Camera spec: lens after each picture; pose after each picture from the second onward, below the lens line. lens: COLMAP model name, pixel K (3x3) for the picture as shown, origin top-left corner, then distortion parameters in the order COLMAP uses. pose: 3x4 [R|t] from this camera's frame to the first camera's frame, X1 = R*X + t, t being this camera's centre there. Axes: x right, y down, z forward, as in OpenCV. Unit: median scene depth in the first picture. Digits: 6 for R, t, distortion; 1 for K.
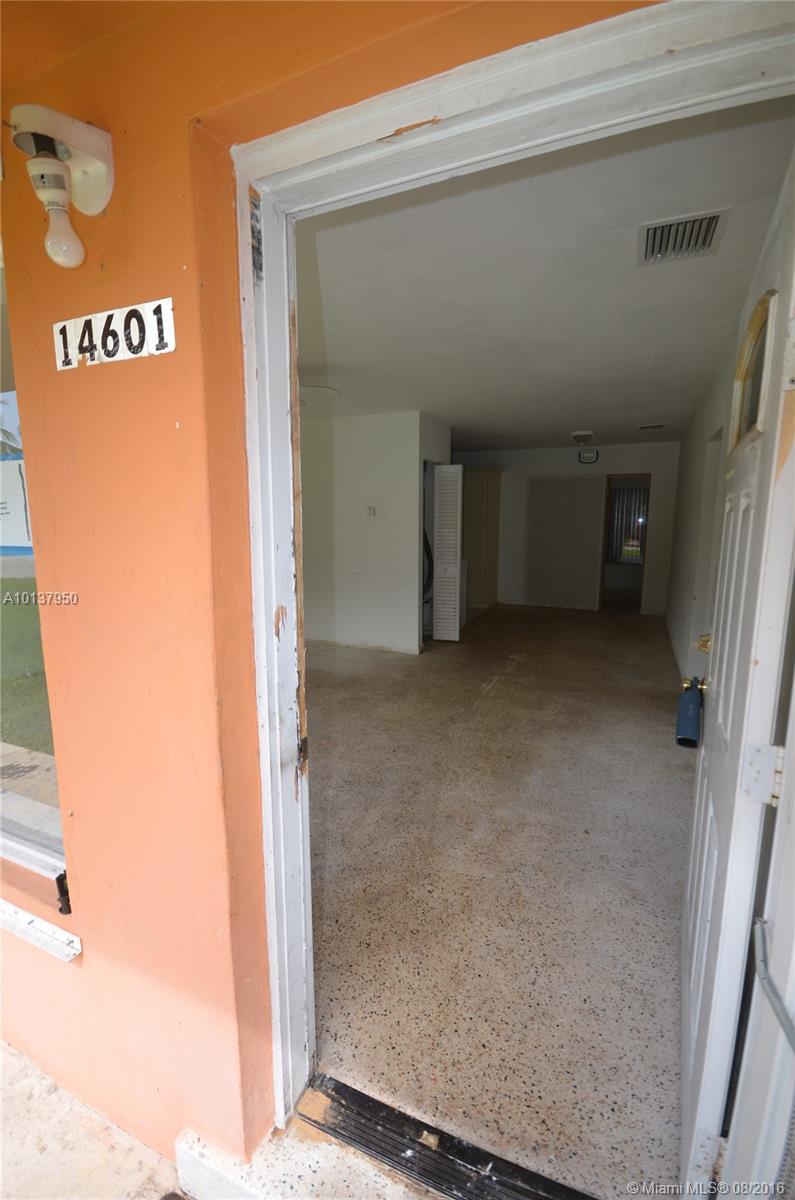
lens RADIAL K [[526.5, 0, 399.6], [0, 526.5, 599.1], [0, 0, 1]] dist [0.000984, -0.001915]
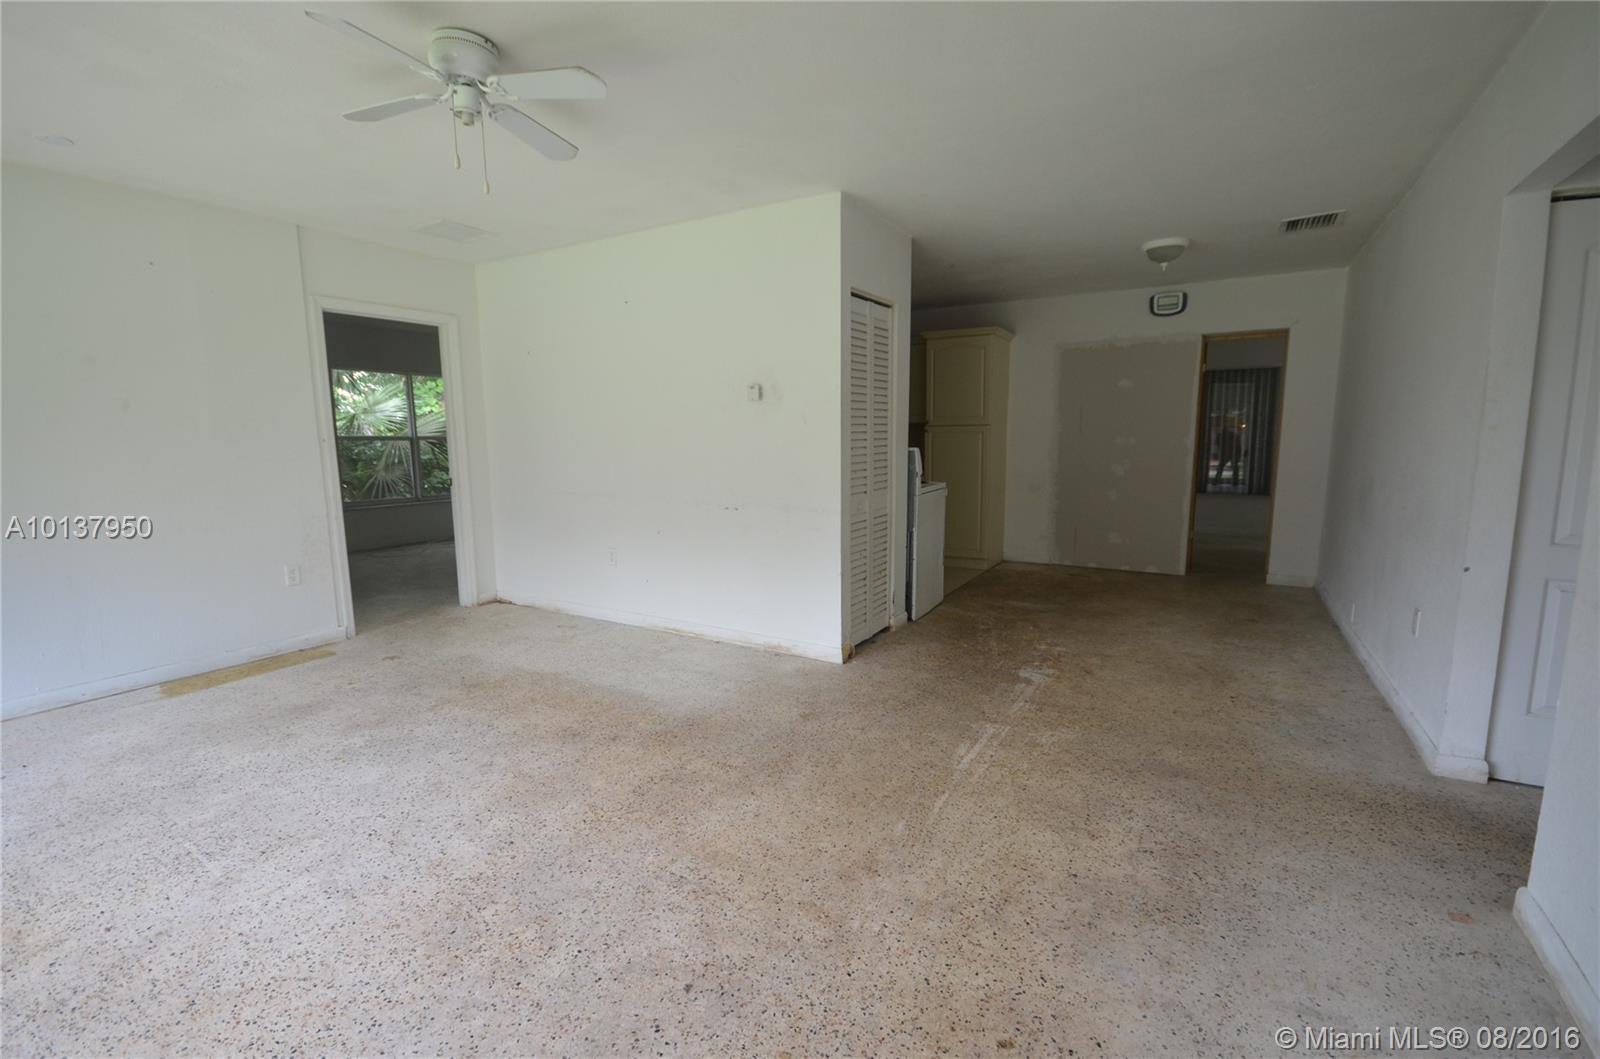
lens RADIAL K [[702.0, 0, 799.5], [0, 702.0, 533.2], [0, 0, 1]] dist [0.000984, -0.001915]
pose [[0.993979, 0.006951, -0.109347, 0.080298], [-0.008510, 0.999869, -0.013792, -0.016484], [0.109236, 0.014639, 0.993908, 0.345396]]
